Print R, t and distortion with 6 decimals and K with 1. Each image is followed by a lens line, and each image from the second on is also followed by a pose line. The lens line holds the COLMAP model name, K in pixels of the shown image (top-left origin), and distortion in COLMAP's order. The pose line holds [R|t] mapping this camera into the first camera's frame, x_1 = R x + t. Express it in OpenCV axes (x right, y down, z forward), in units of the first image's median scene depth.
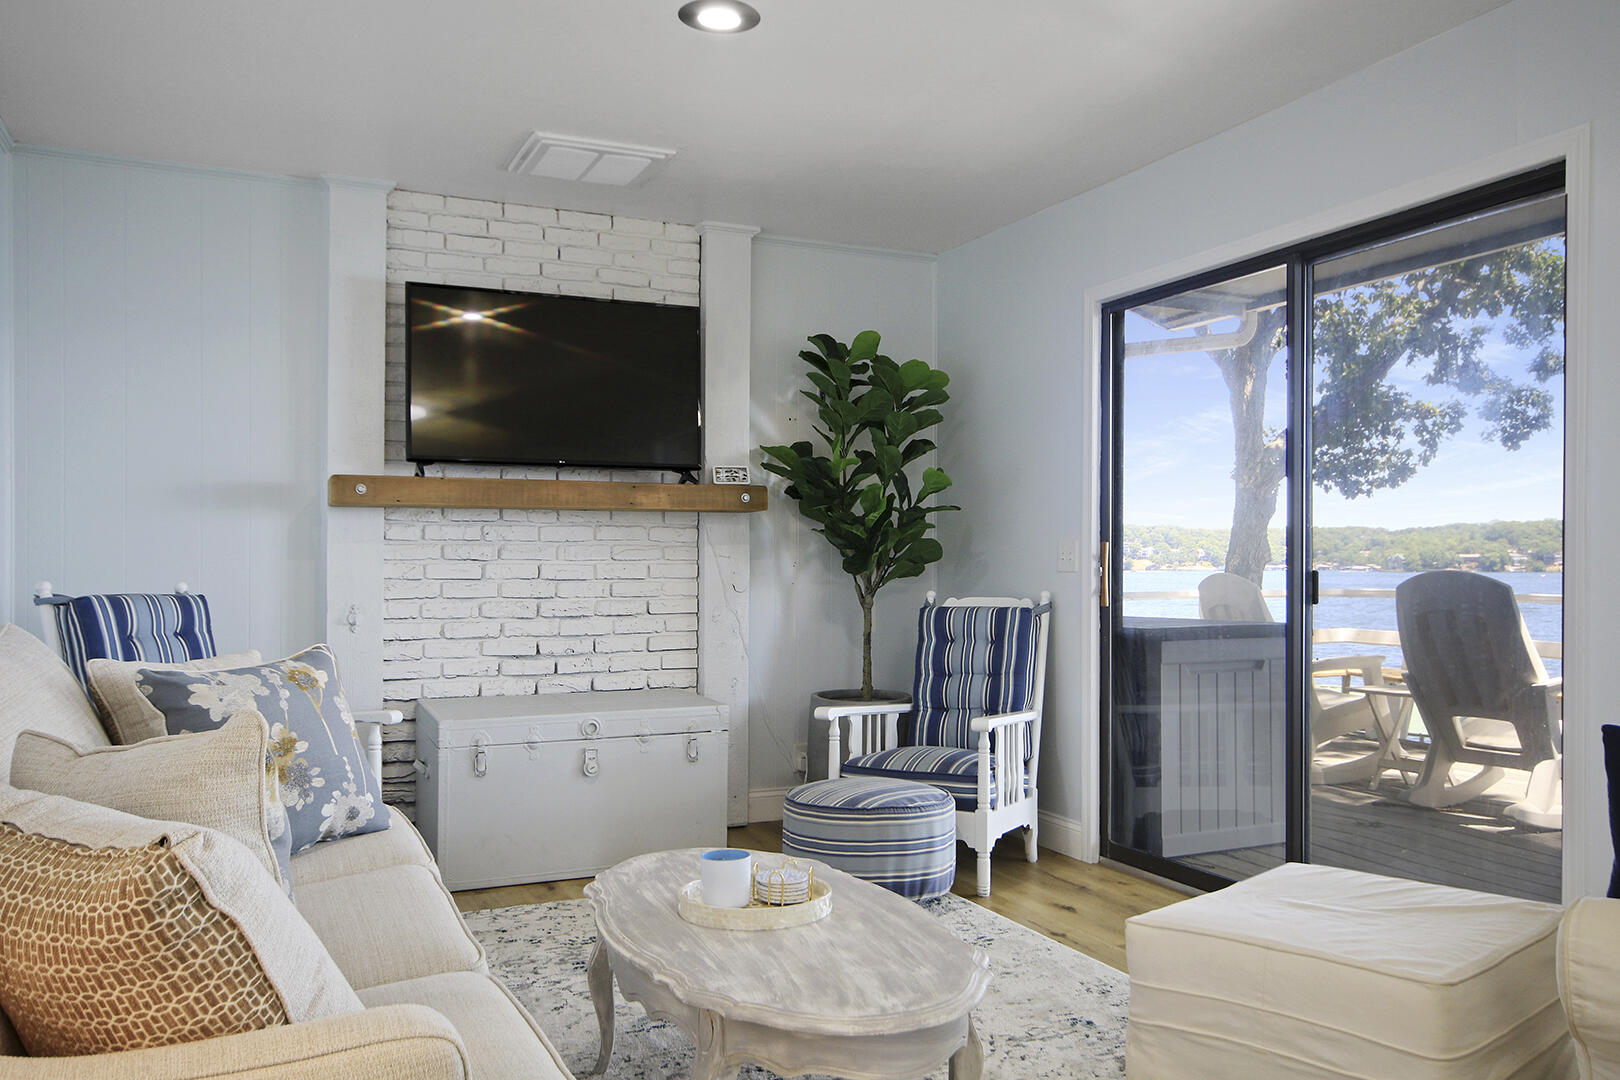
lens RADIAL K [[1299.9, 0, 827.8], [0, 1299.9, 555.3], [0, 0, 1]] dist [0.012242, 0.039048]
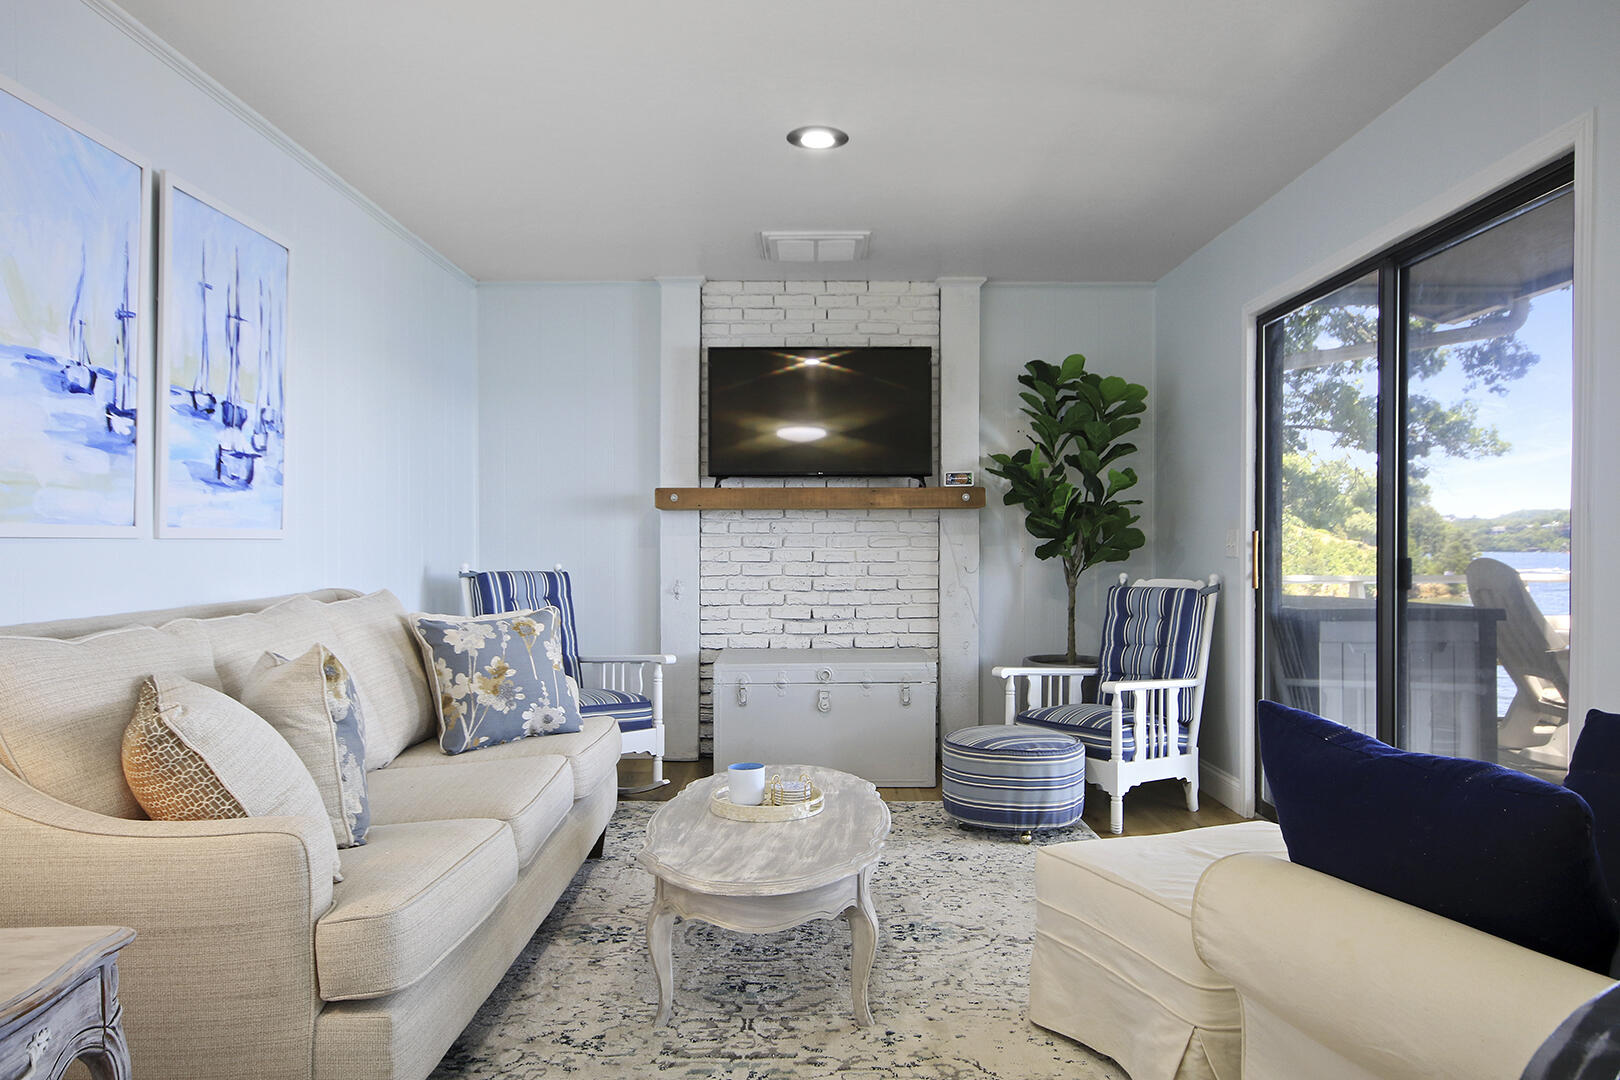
lens RADIAL K [[1074.3, 0, 801.6], [0, 1074.3, 549.9], [0, 0, 1]] dist [0.007254, 0.014489]
pose [[0.909104, 0.000106, -0.416570, 0.241162], [0.004167, 0.999948, 0.009348, -0.004346], [0.416549, -0.010234, 0.909056, -0.001677]]
